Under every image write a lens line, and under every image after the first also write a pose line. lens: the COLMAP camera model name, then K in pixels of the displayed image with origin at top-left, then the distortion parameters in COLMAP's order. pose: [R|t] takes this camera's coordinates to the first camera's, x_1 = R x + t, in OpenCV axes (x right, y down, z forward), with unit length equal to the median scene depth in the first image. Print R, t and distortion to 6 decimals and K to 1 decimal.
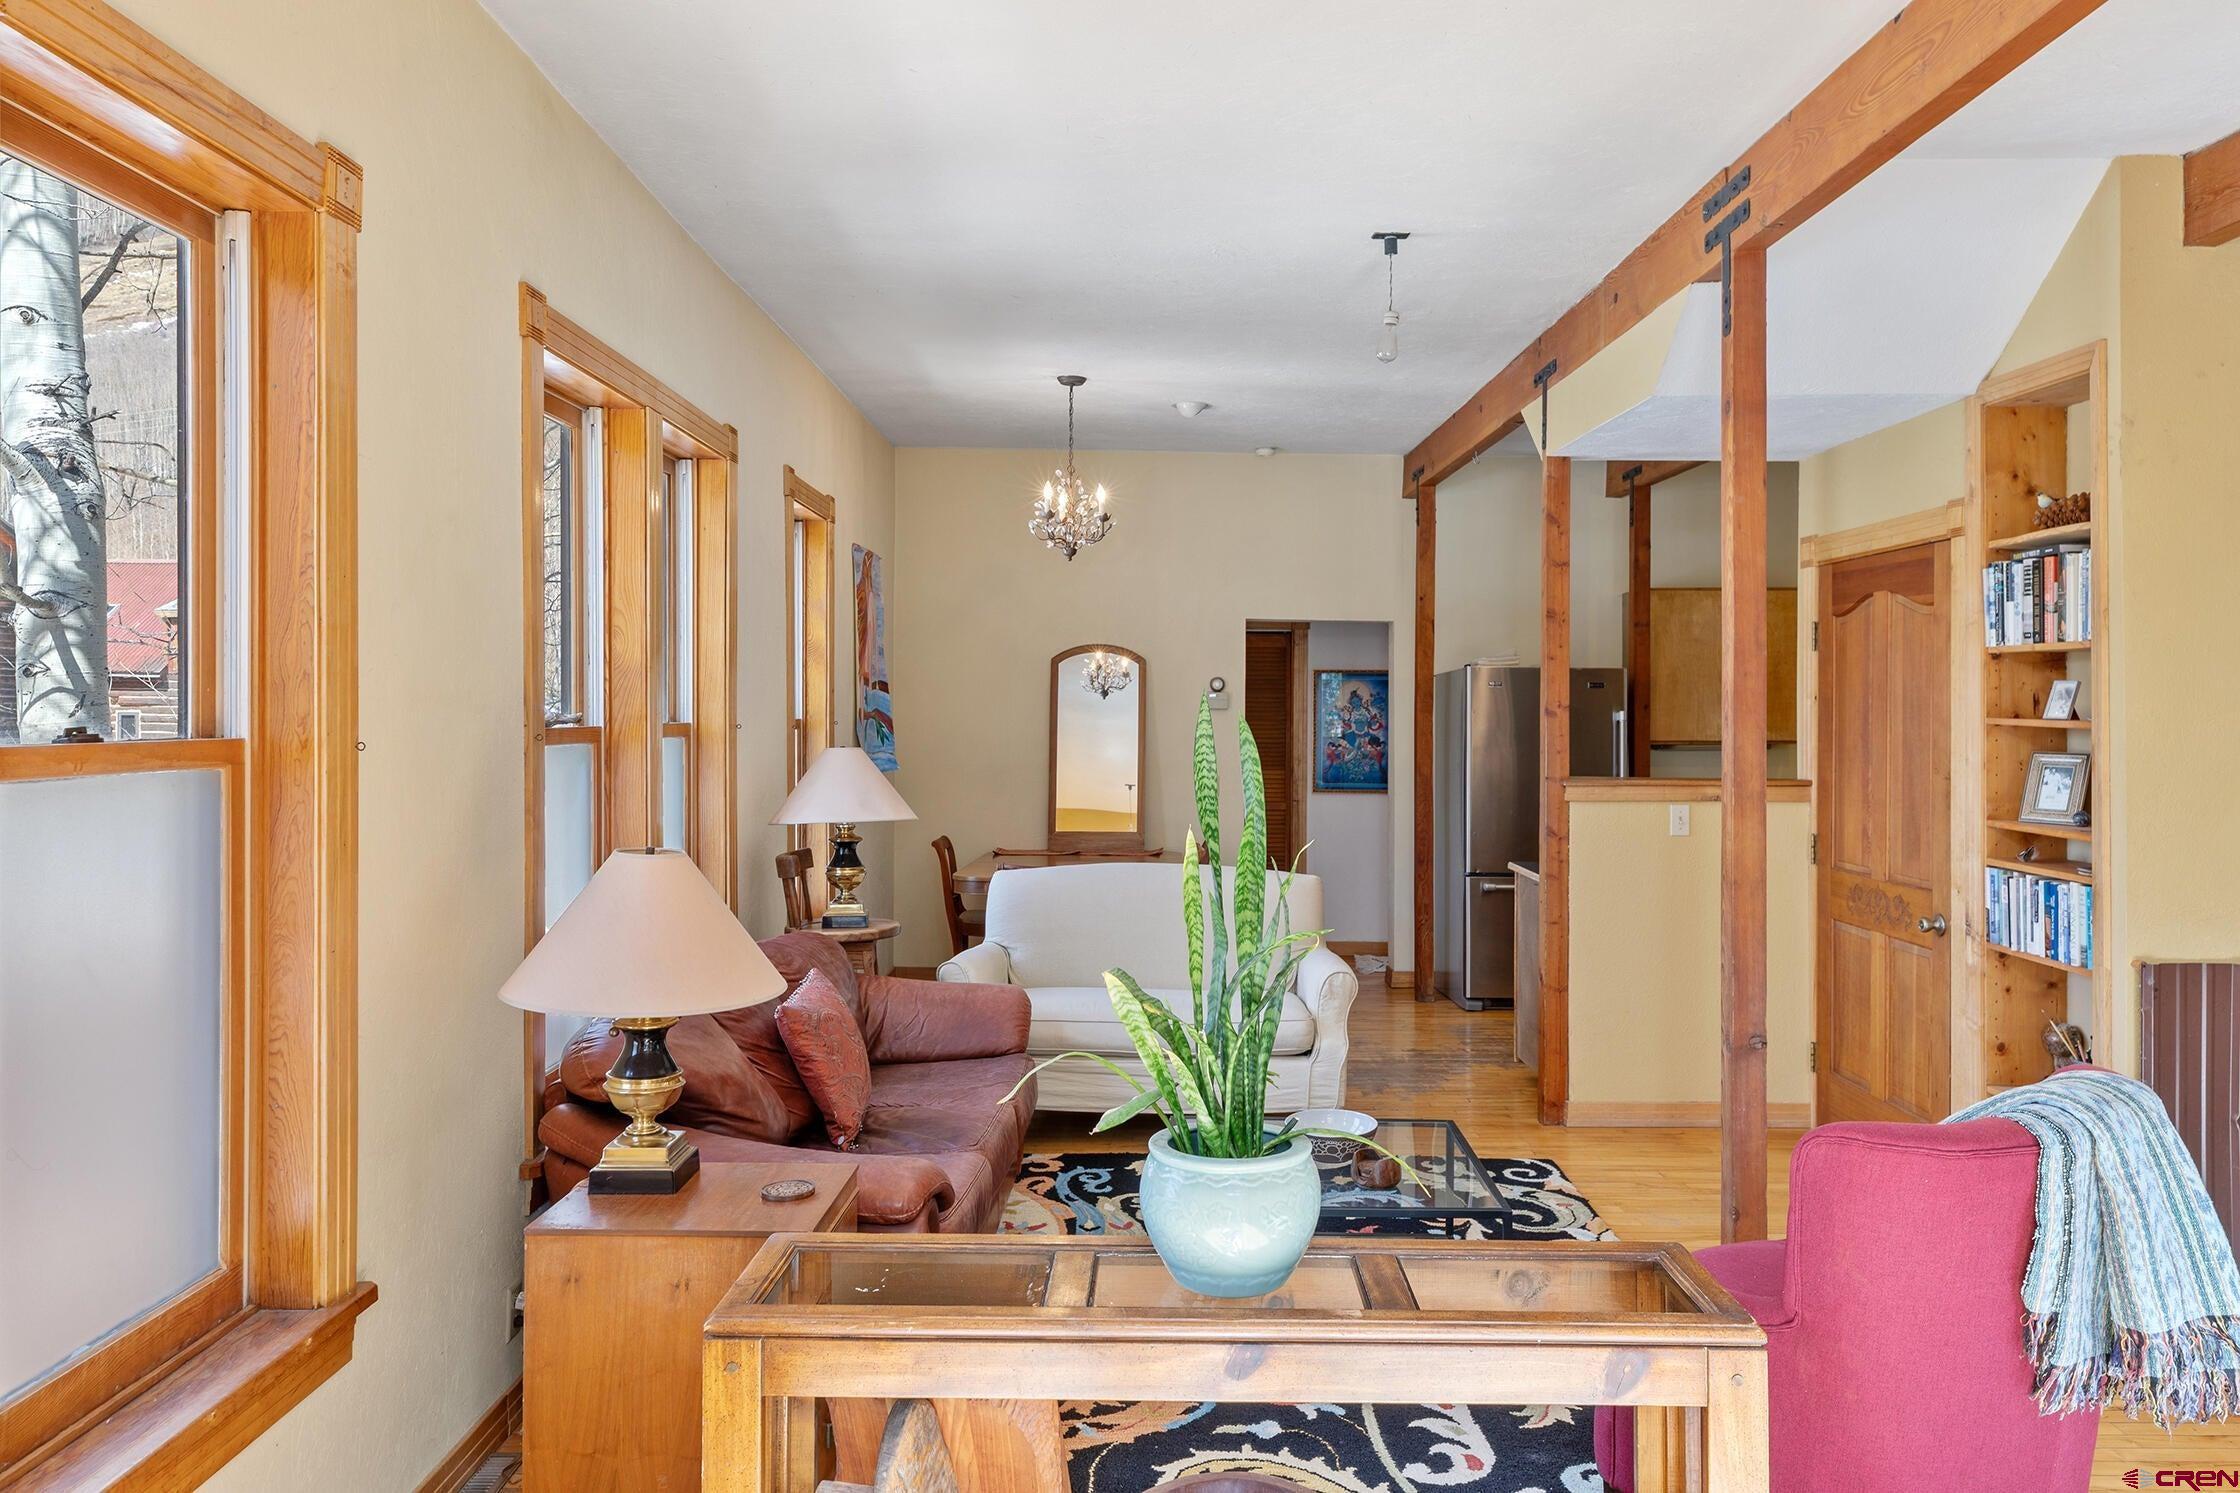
lens RADIAL K [[1555.7, 0, 1118.1], [0, 1555.7, 705.9], [0, 0, 1]] dist [0.004072, 0.004914]
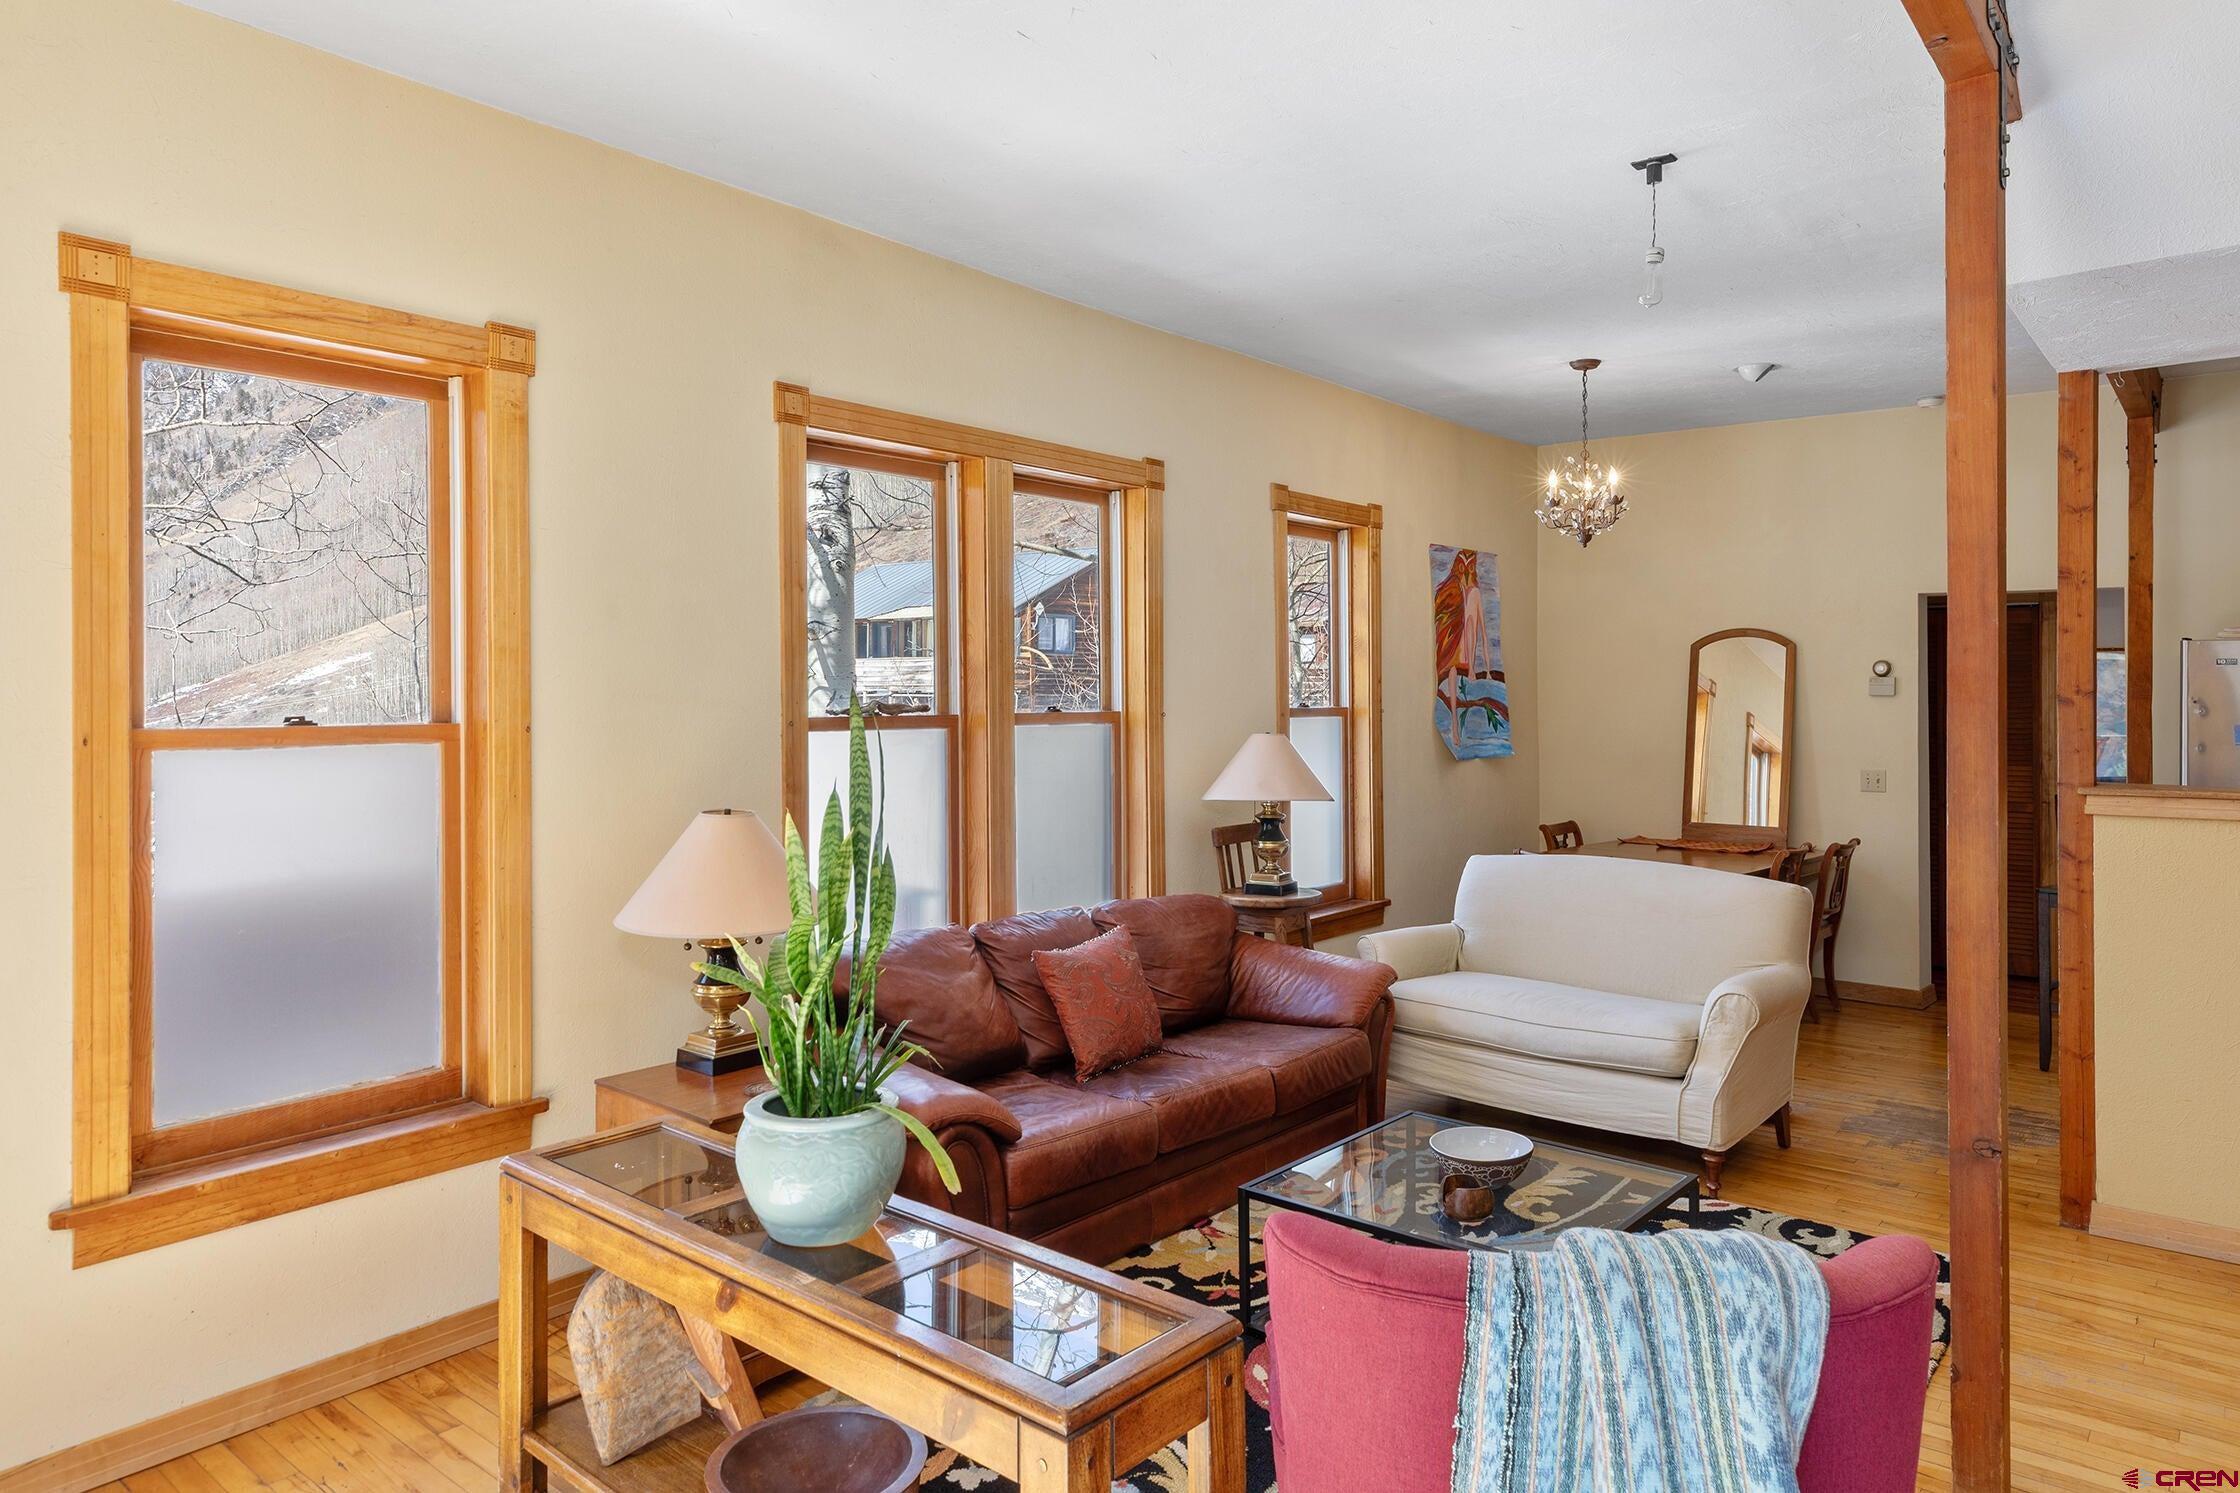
lens RADIAL K [[1377.0, 0, 1119.2], [0, 1377.0, 702.6], [0, 0, 1]] dist [0.005596, -0.000846]
pose [[0.773161, -0.001456, -0.634208, 0.368183], [0.005750, 0.999972, 0.004714, -0.000778], [0.634183, -0.007291, 0.773148, 0.169540]]
